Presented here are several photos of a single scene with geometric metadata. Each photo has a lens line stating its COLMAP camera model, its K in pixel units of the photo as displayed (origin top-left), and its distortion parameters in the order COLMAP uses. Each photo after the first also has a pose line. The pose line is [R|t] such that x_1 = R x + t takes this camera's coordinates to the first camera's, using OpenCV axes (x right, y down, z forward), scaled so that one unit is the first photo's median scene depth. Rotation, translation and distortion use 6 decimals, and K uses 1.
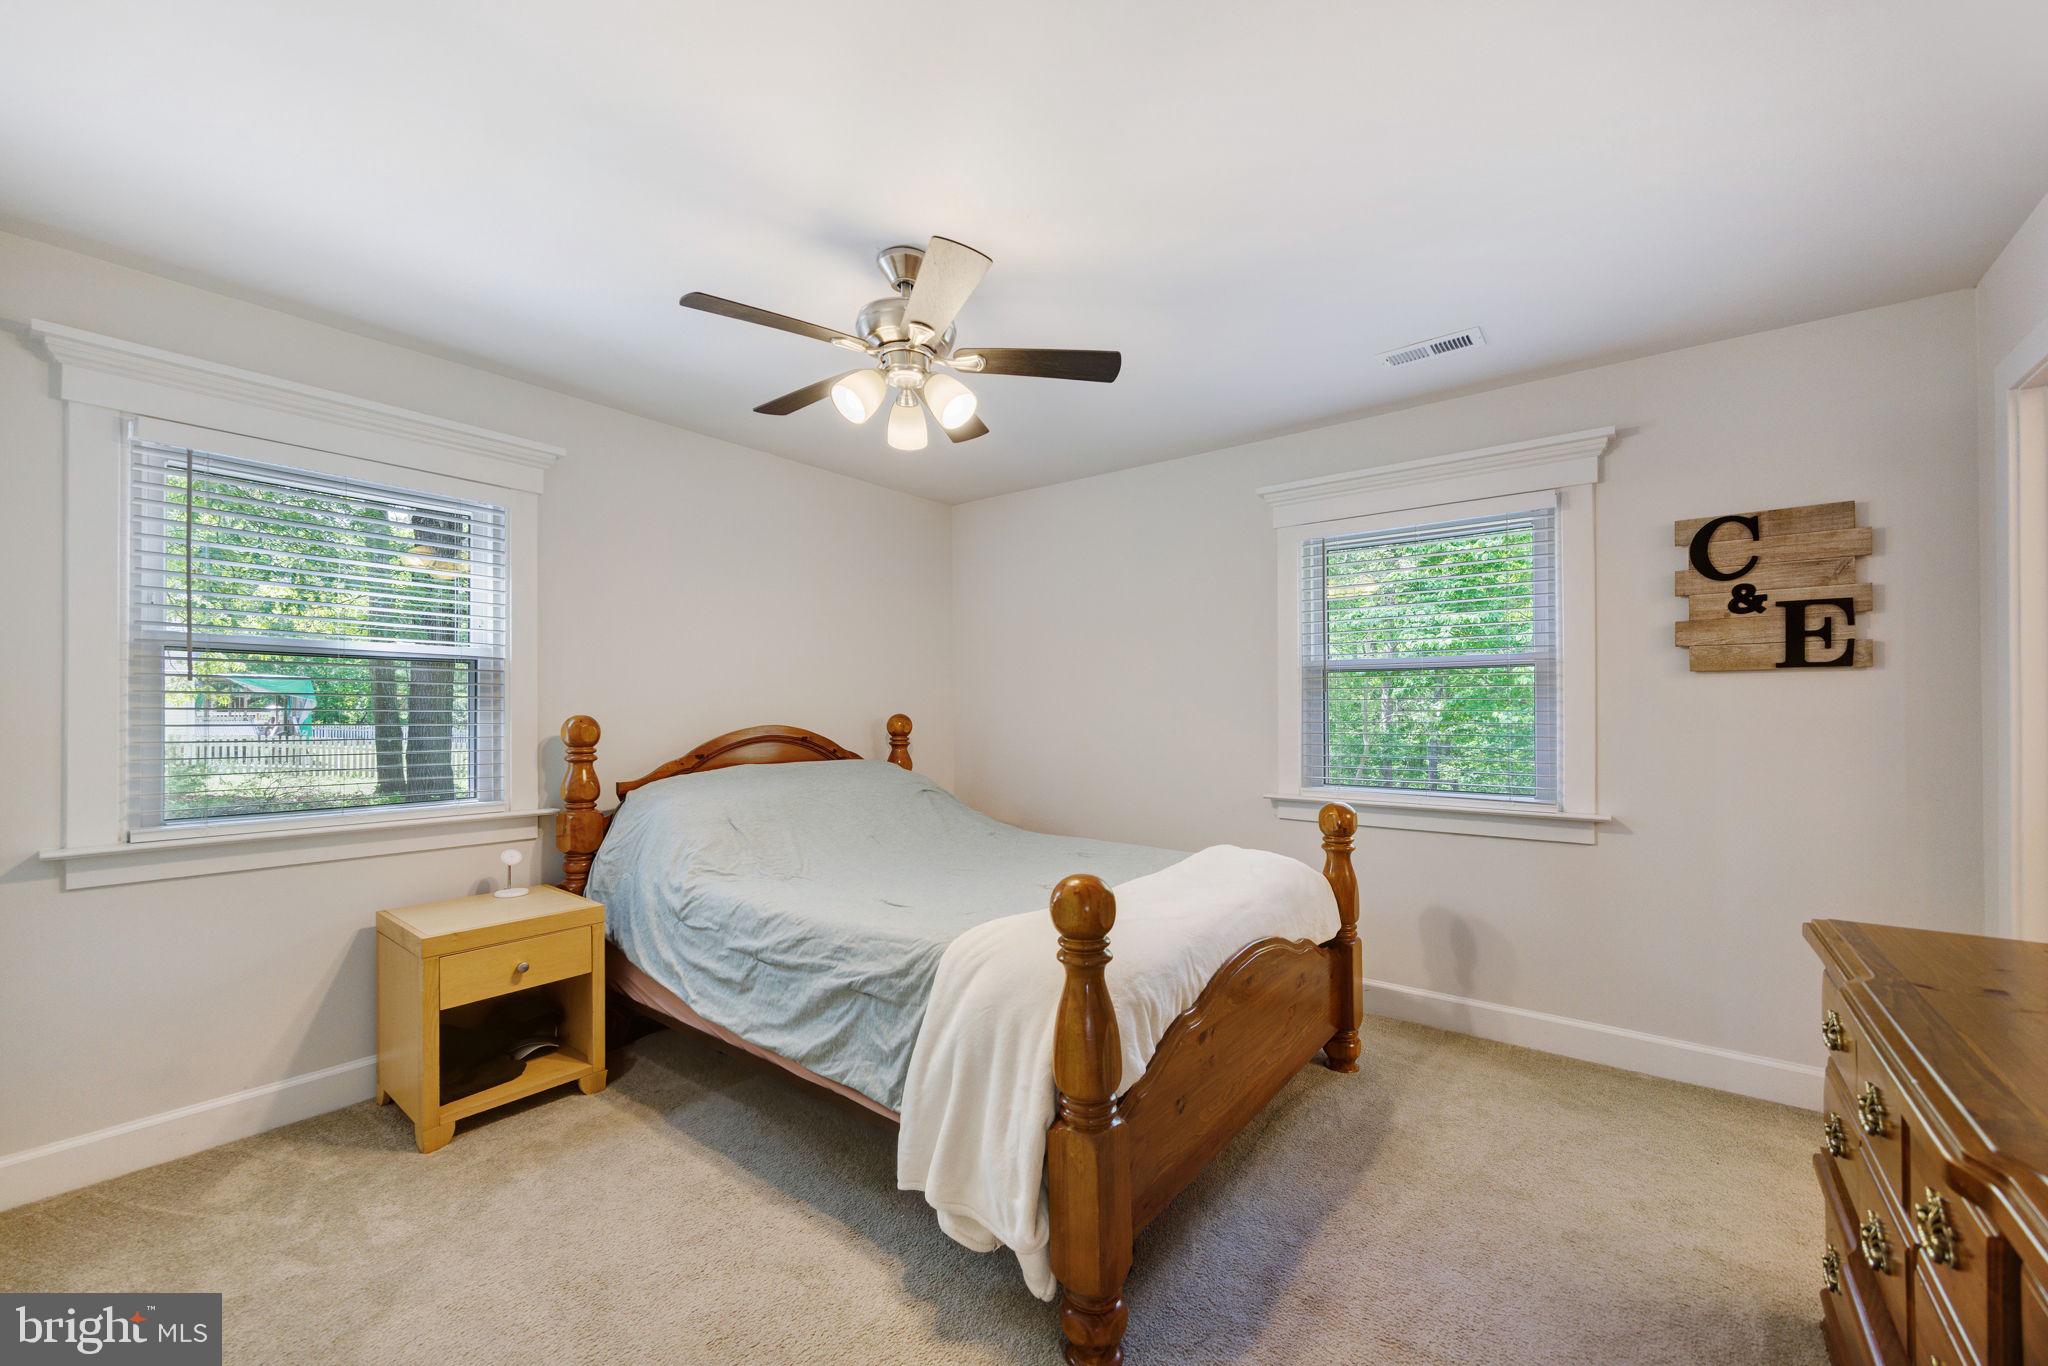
lens RADIAL K [[793.7, 0, 1005.0], [0, 793.7, 695.9], [0, 0, 1]] dist [-0.000443, -0.000964]
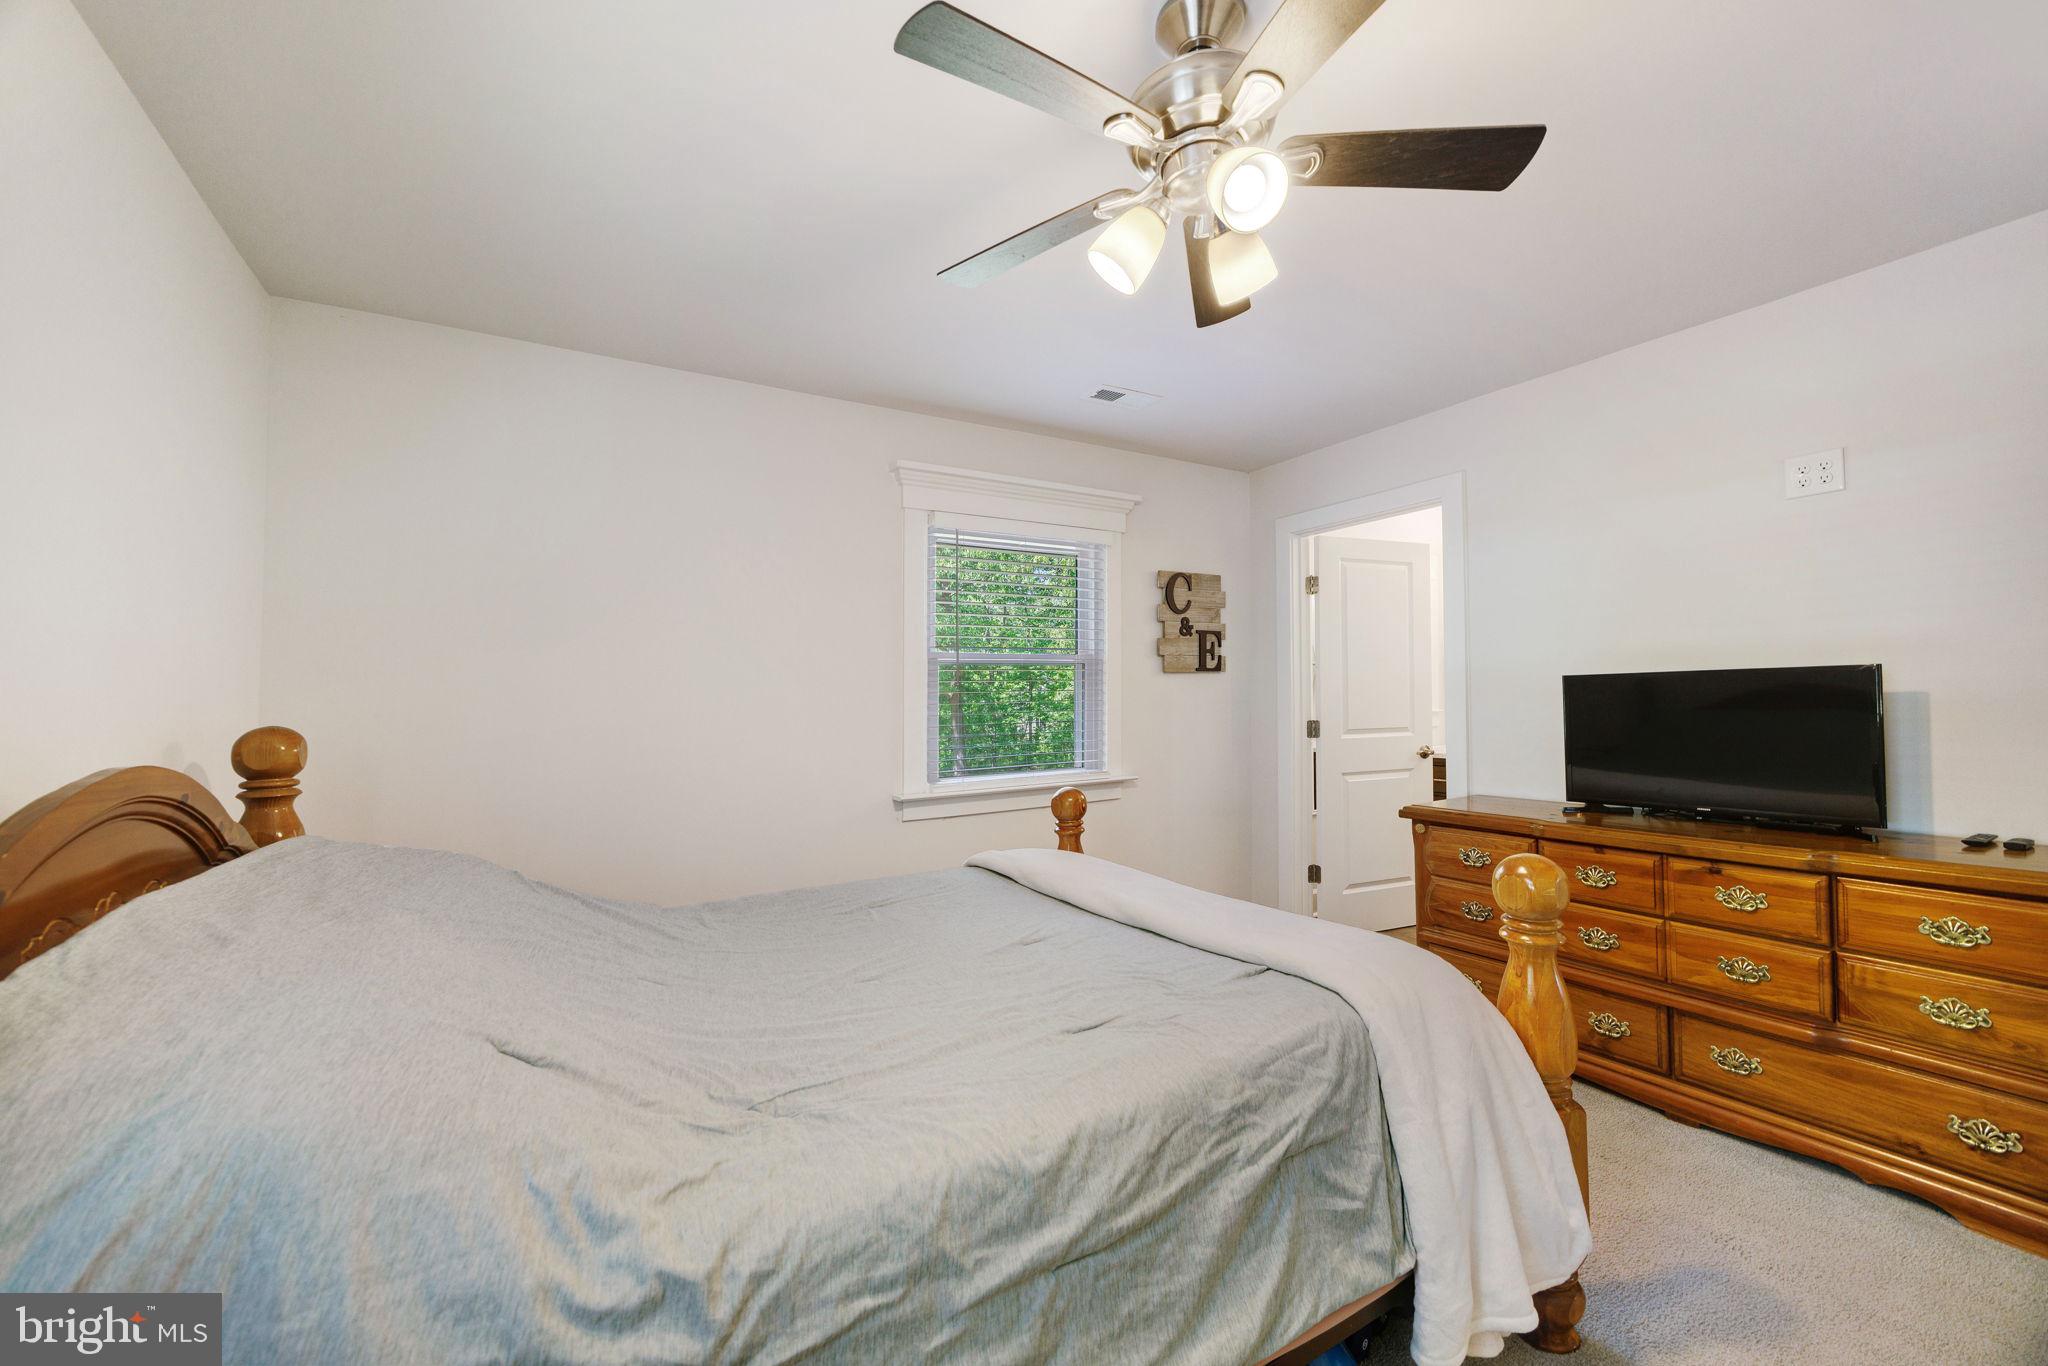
lens RADIAL K [[793.7, 0, 1010.3], [0, 793.7, 677.1], [0, 0, 1]] dist [-0.000443, -0.000964]
pose [[0.353322, 0.021359, 0.935258, -0.688869], [0.007253, 0.999647, -0.025569, 0.015757], [-0.935474, 0.015817, 0.353042, 0.807101]]
